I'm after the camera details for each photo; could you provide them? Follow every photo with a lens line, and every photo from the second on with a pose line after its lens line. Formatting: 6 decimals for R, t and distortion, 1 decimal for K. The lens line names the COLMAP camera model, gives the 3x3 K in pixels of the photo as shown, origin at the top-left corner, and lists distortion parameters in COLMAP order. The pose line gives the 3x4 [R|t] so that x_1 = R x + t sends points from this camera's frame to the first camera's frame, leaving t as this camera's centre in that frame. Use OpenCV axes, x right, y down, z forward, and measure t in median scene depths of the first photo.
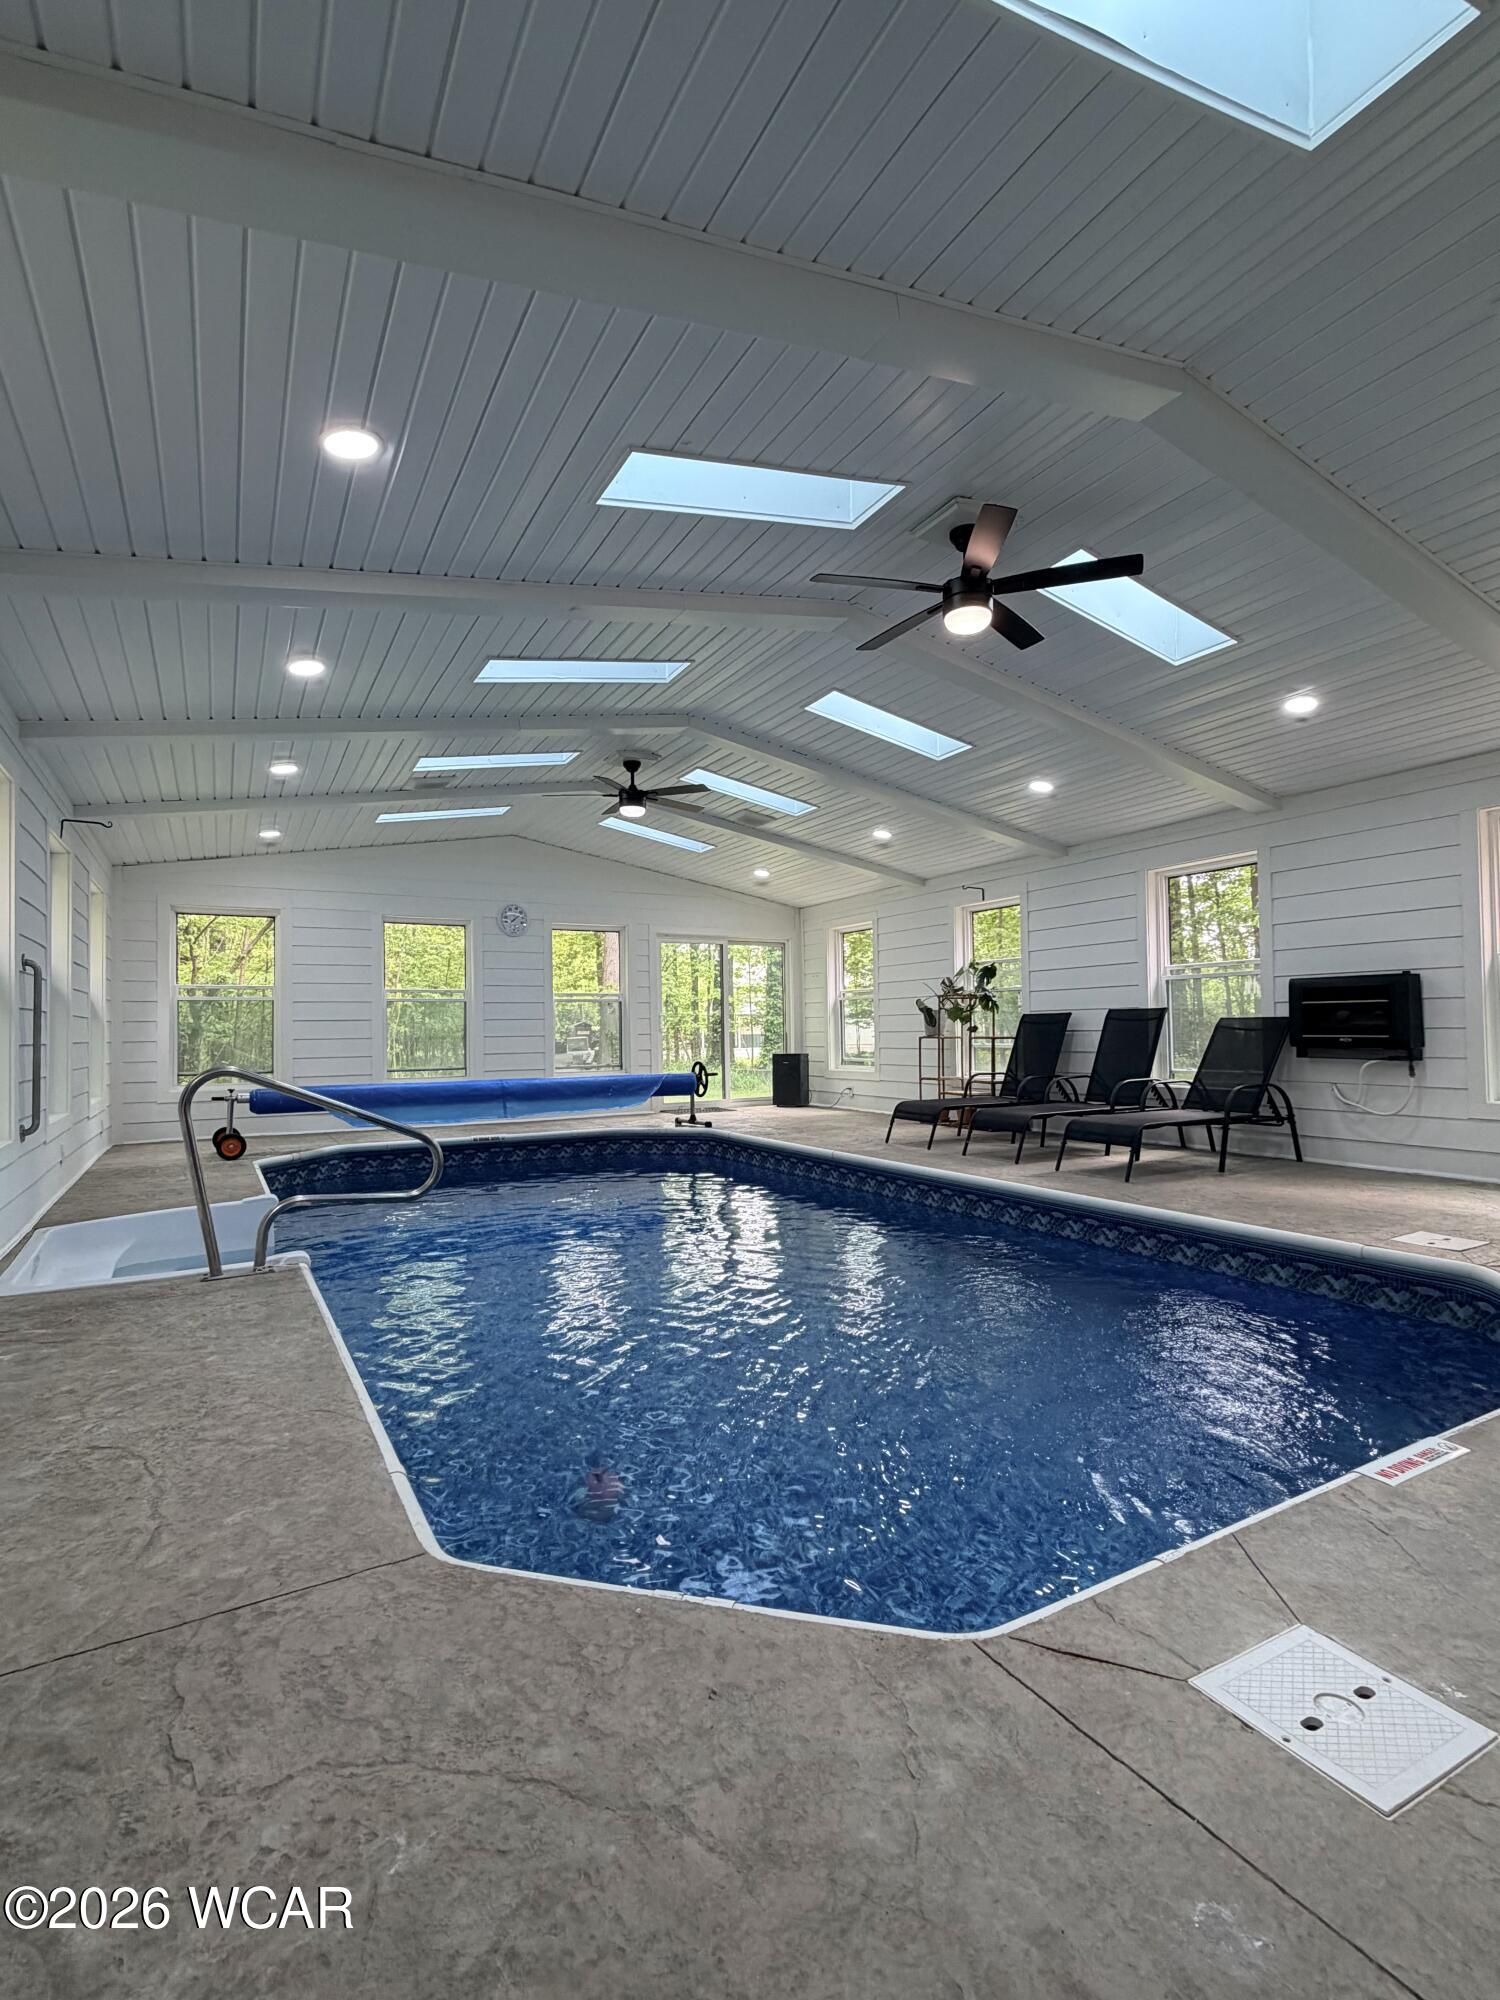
lens RADIAL K [[949.9, 0, 744.0], [0, 949.9, 1003.5], [0, 0, 1]] dist [0.000896, -0.002232]
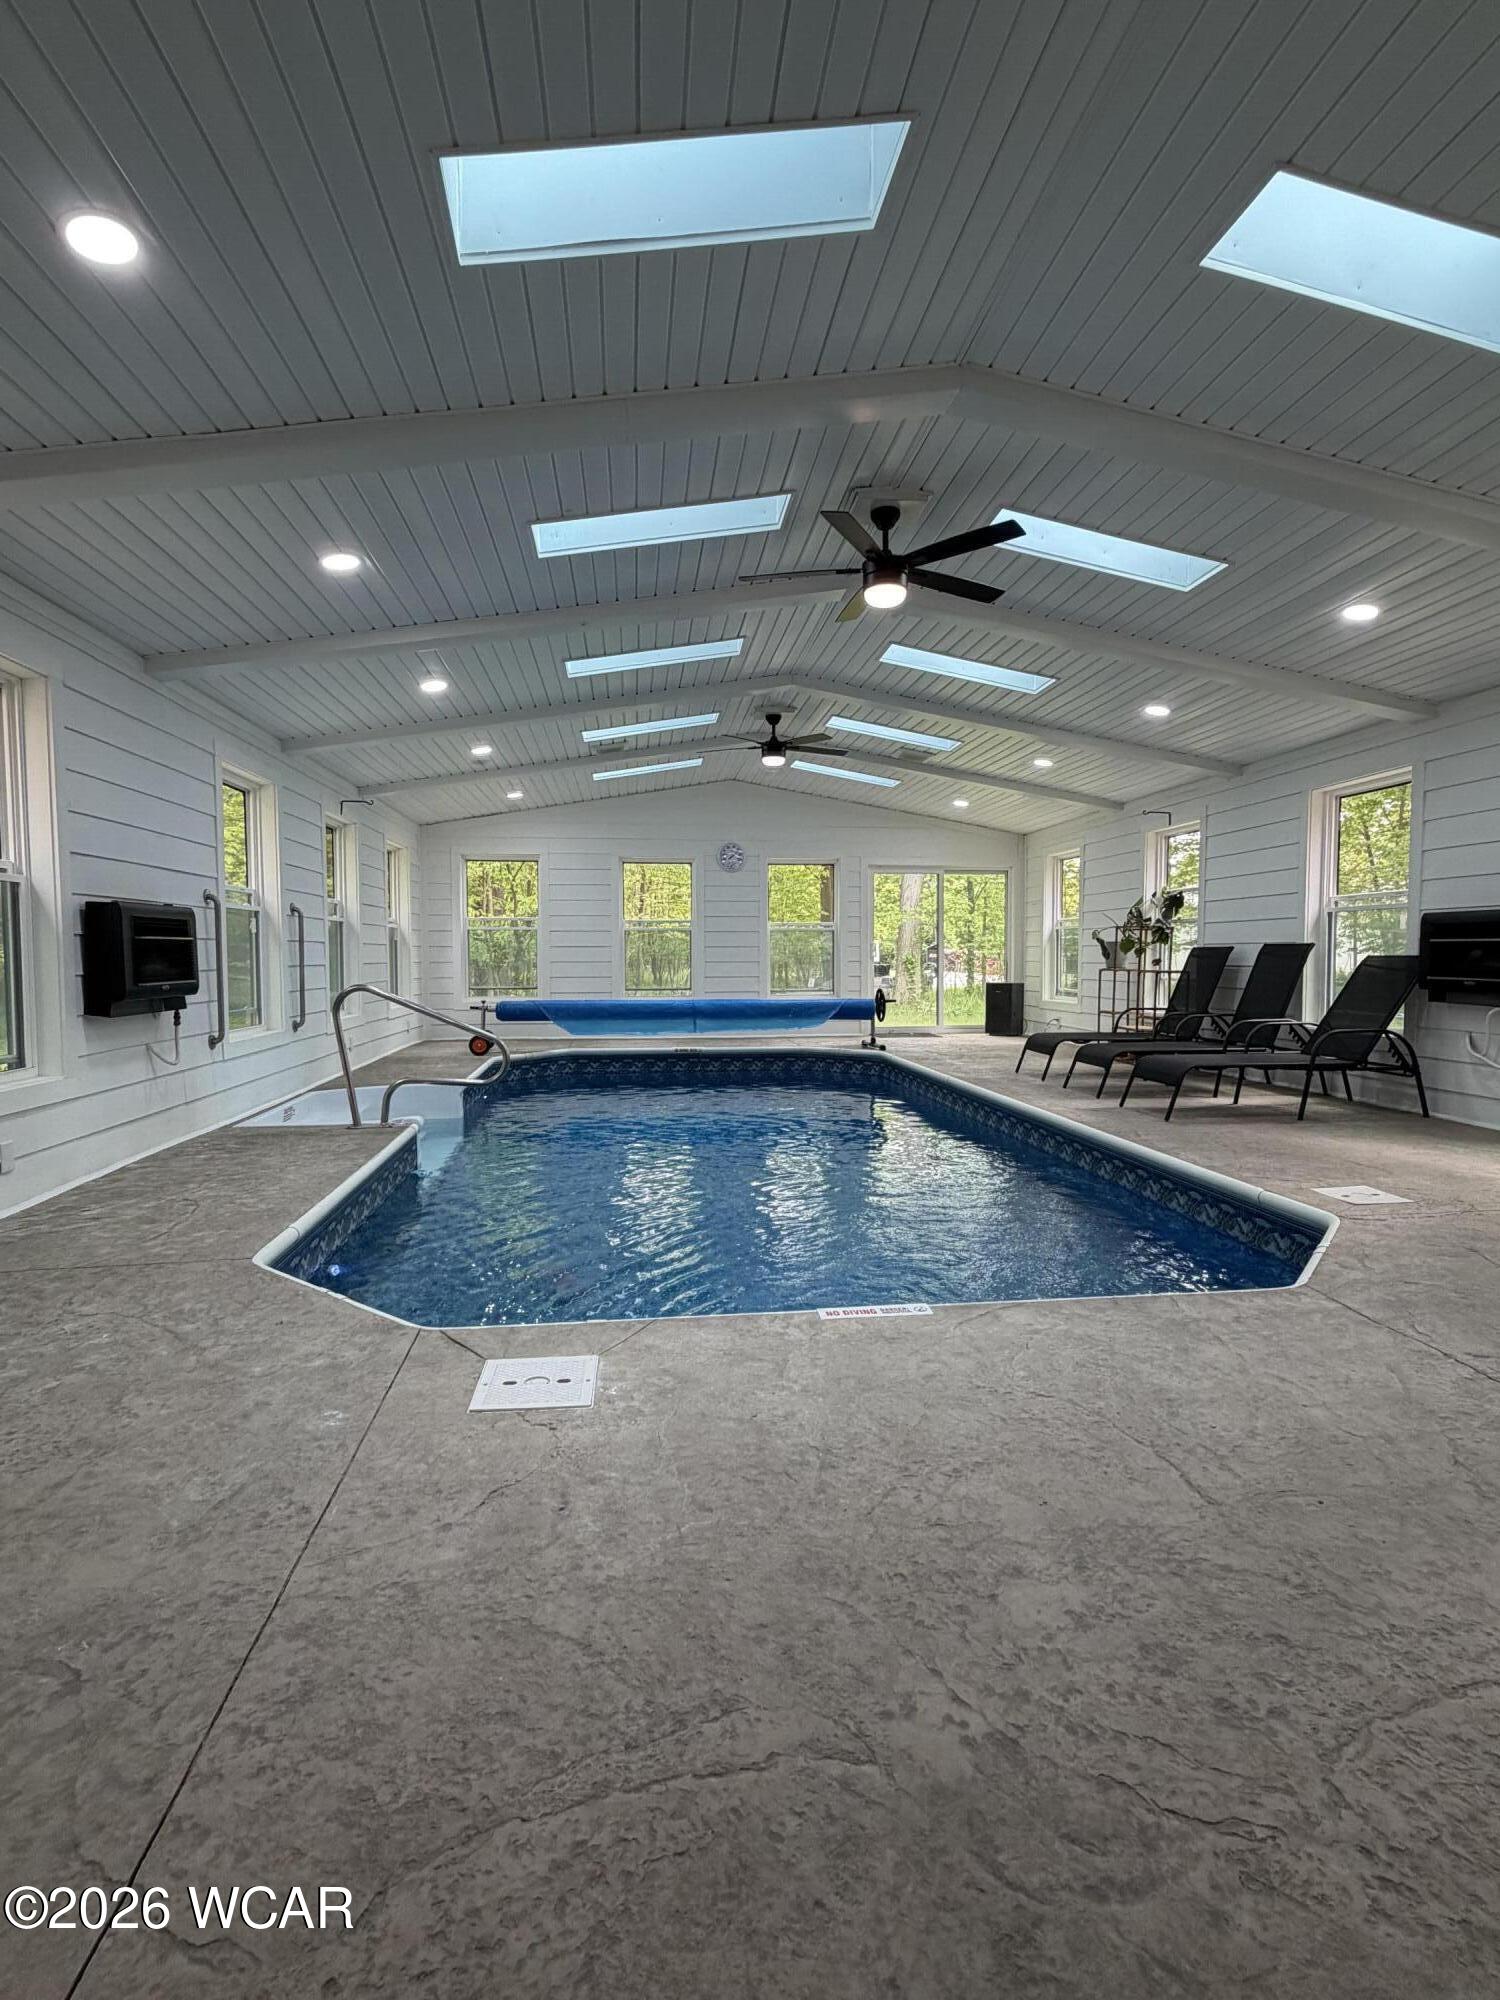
lens RADIAL K [[970.1, 0, 747.5], [0, 970.1, 1007.3], [0, 0, 1]] dist [-0.004720, 0.001553]
pose [[0.925407, 0.032634, -0.377567, 0.284606], [-0.000213, 0.996330, 0.085593, -0.013429], [0.378974, -0.079128, 0.922018, -0.071461]]
